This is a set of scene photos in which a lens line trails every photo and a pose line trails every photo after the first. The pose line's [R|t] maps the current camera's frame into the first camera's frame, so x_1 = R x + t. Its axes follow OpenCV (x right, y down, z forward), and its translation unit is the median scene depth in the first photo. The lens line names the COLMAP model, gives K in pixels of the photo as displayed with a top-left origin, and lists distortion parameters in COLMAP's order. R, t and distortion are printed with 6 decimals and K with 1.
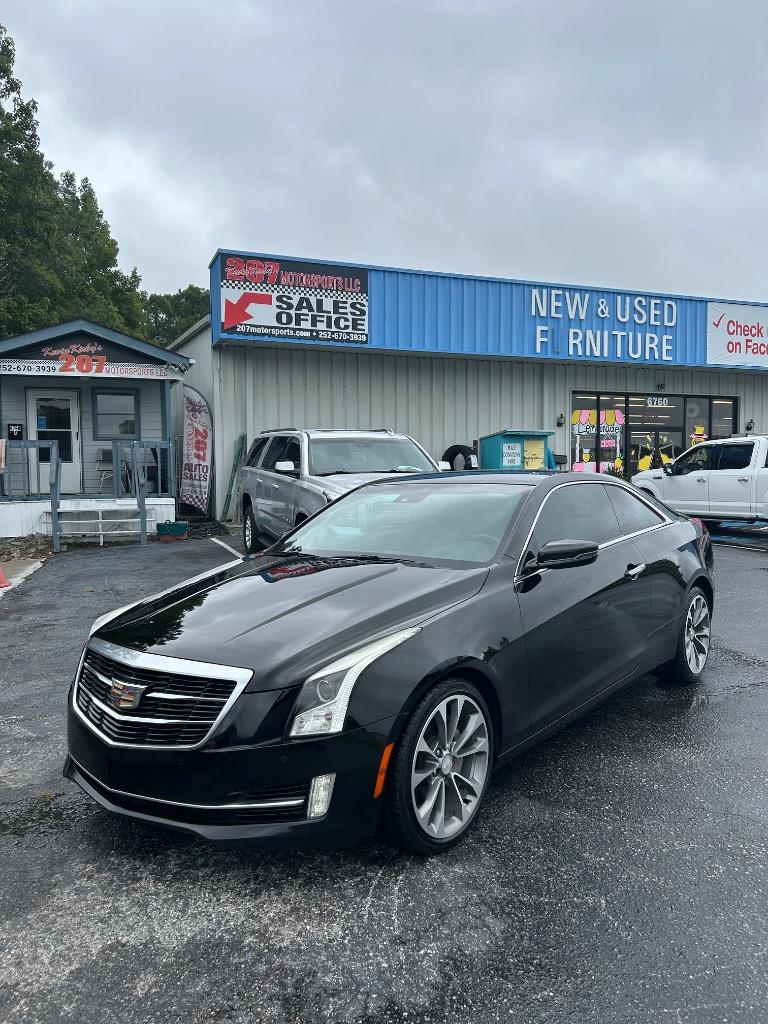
lens RADIAL K [[762.2, 0, 384.0], [0, 762.2, 512.0], [0, 0, 1]] dist [0.079562, -0.131379]
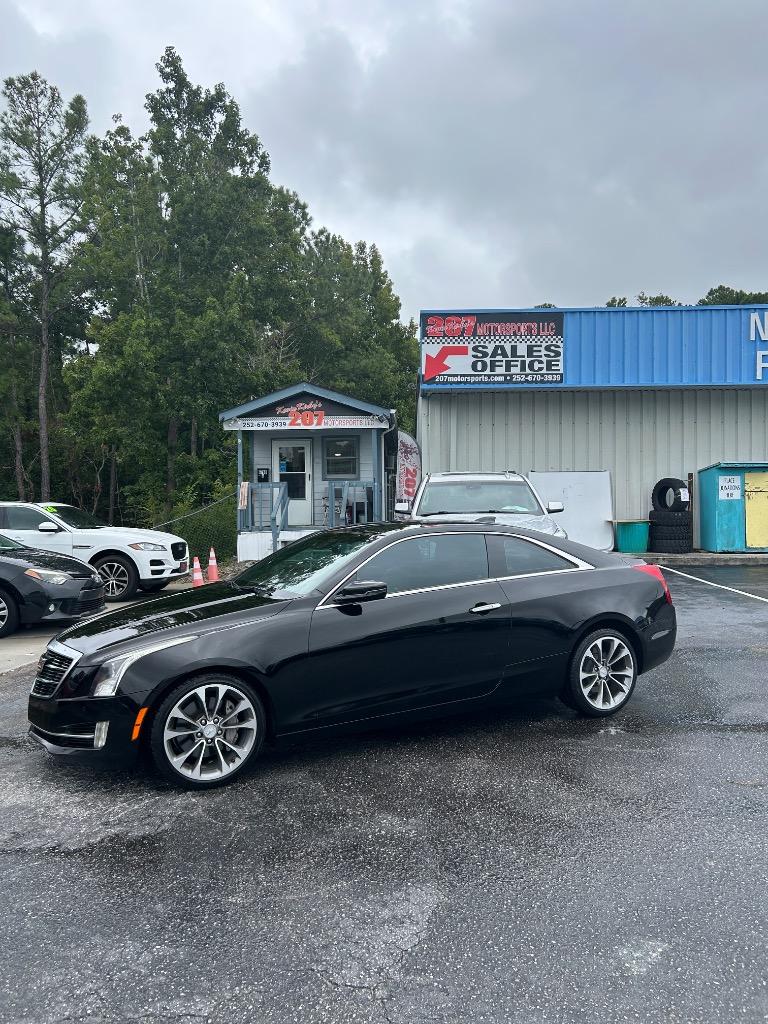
lens RADIAL K [[762.2, 0, 384.0], [0, 762.2, 512.0], [0, 0, 1]] dist [0.079562, -0.131379]
pose [[0.918395, 0.003954, -0.395646, 0.171428], [-0.018026, 0.999330, -0.031854, -0.008684], [0.395255, 0.036386, 0.917851, -0.041056]]
